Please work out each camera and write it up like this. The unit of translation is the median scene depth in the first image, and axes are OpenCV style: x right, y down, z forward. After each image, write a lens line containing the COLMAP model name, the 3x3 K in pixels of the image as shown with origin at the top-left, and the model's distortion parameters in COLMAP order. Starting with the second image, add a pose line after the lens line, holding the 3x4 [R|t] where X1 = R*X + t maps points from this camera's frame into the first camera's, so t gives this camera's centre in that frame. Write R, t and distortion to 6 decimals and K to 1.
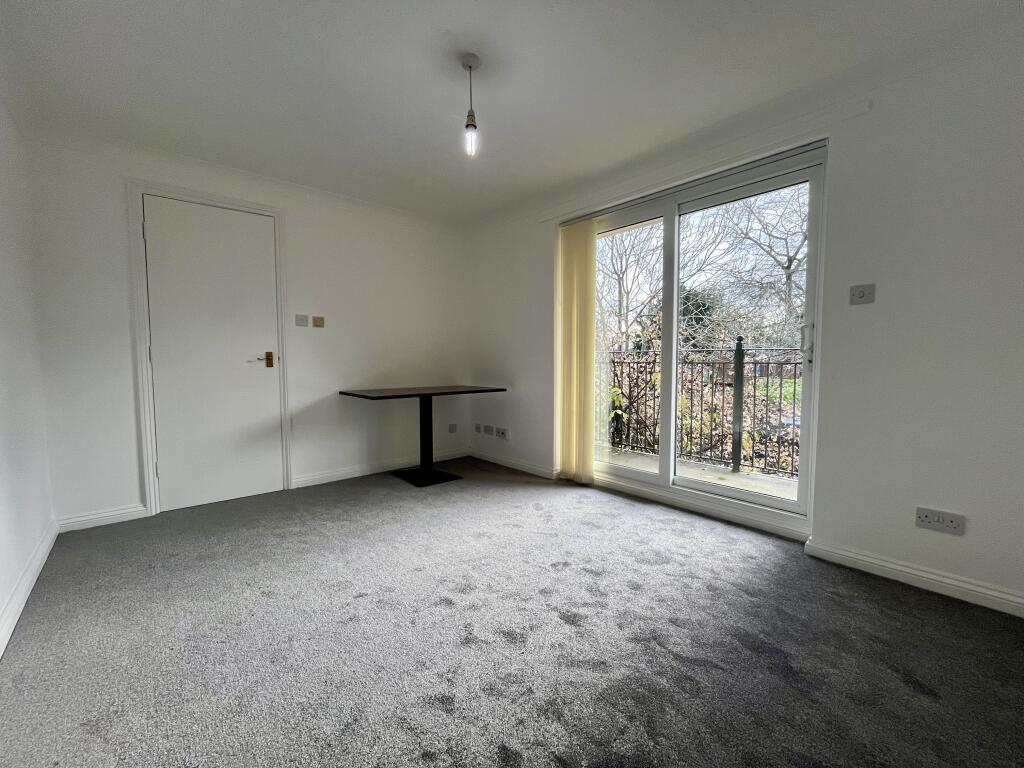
lens RADIAL K [[419.6, 0, 510.6], [0, 419.6, 383.2], [0, 0, 1]] dist [0.000306, 0.000049]
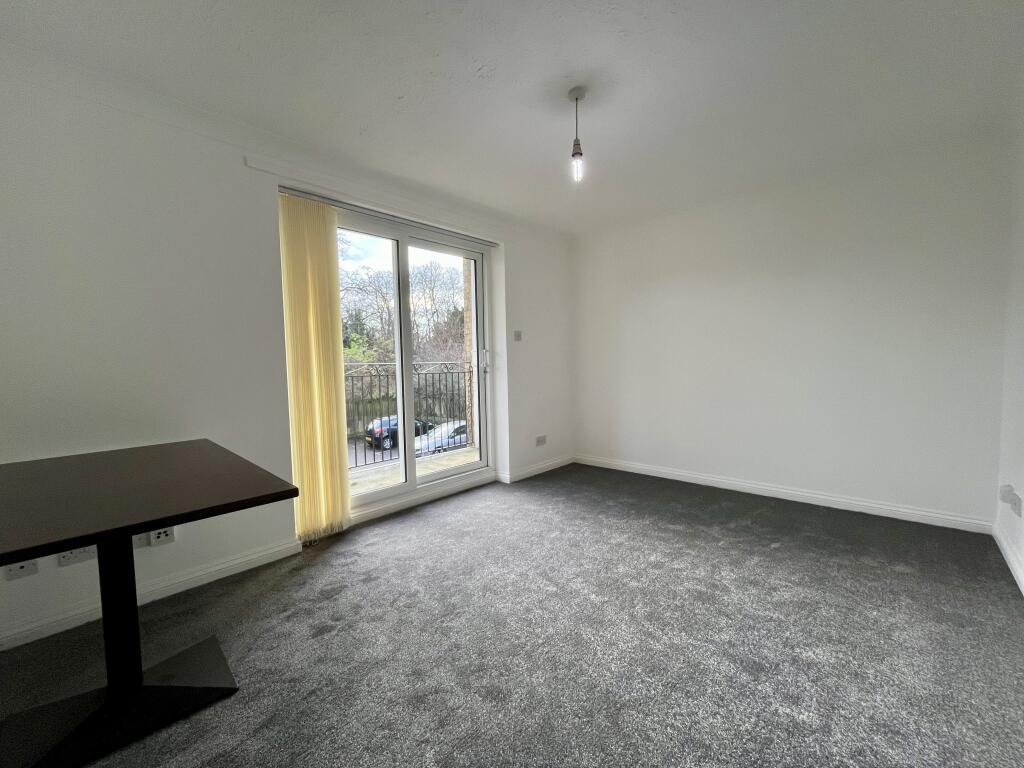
lens RADIAL K [[419.6, 0, 510.6], [0, 419.6, 383.2], [0, 0, 1]] dist [0.000306, 0.000049]
pose [[-0.094270, -0.043588, 0.994592, -0.860122], [0.085925, 0.994957, 0.051748, -0.077550], [-0.991832, 0.090338, -0.090050, 0.974780]]
